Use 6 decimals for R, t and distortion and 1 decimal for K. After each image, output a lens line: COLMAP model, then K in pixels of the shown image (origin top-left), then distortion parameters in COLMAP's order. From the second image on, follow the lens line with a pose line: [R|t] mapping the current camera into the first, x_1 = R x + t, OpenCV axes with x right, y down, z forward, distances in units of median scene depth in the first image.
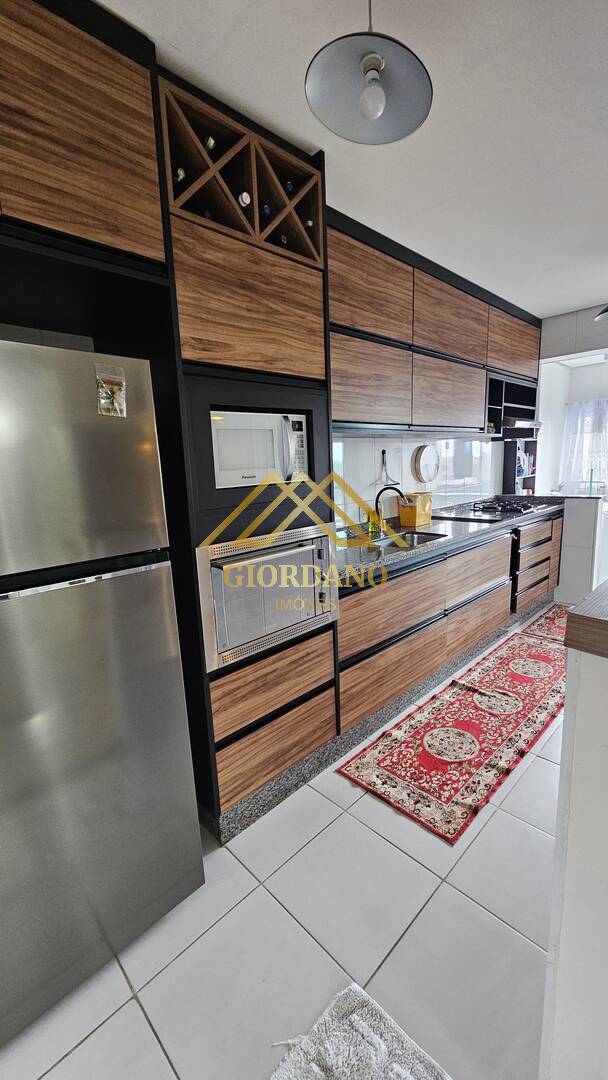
lens RADIAL K [[439.7, 0, 305.3], [0, 439.7, 542.8], [0, 0, 1]] dist [0.000627, 0.000113]
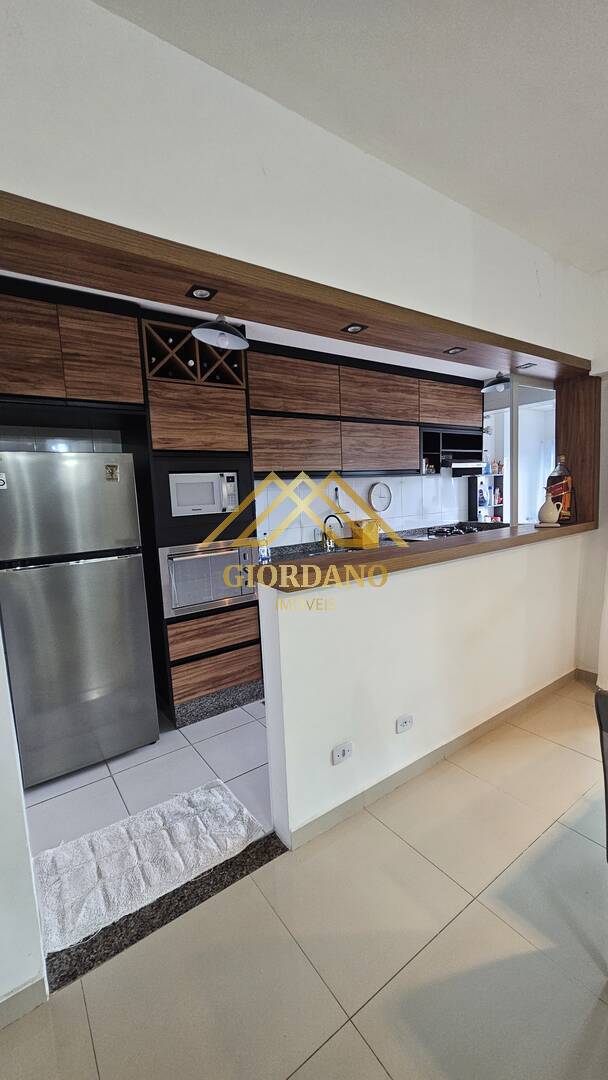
lens RADIAL K [[439.7, 0, 305.2], [0, 439.7, 543.7], [0, 0, 1]] dist [0.000627, 0.000113]
pose [[0.988629, 0.013632, -0.149753, 0.521444], [-0.022276, 0.998171, -0.056203, 0.068108], [0.148713, 0.058900, 0.987125, -0.603082]]
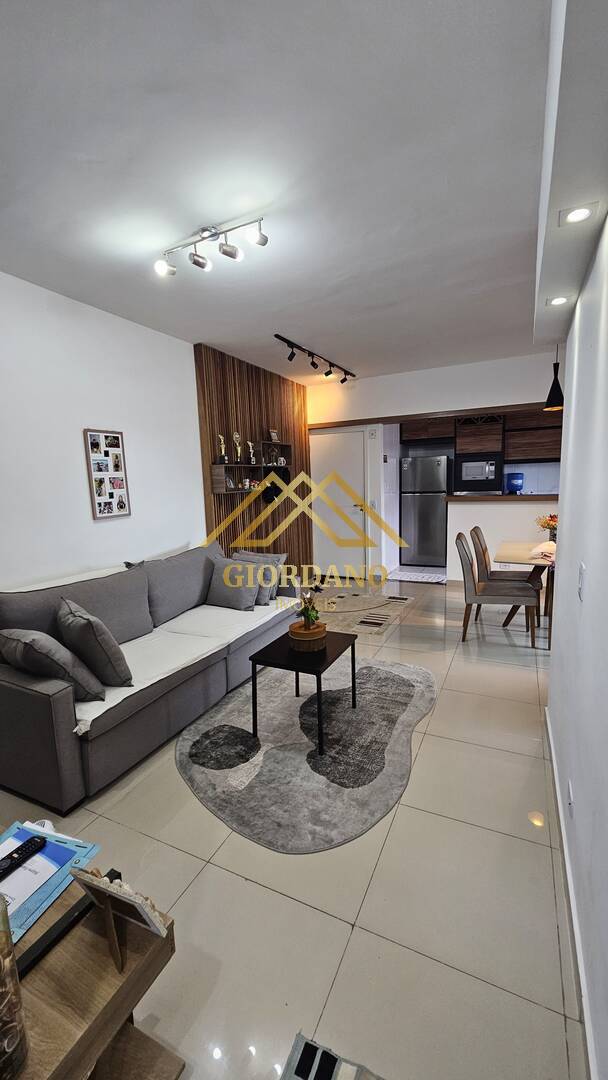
lens RADIAL K [[439.7, 0, 306.6], [0, 439.7, 544.4], [0, 0, 1]] dist [0.000627, 0.000113]
pose [[0.356013, 0.164535, -0.919882, 3.002764], [-0.149053, 0.981773, 0.117919, 0.200687], [0.922517, 0.095131, 0.374049, -1.809567]]
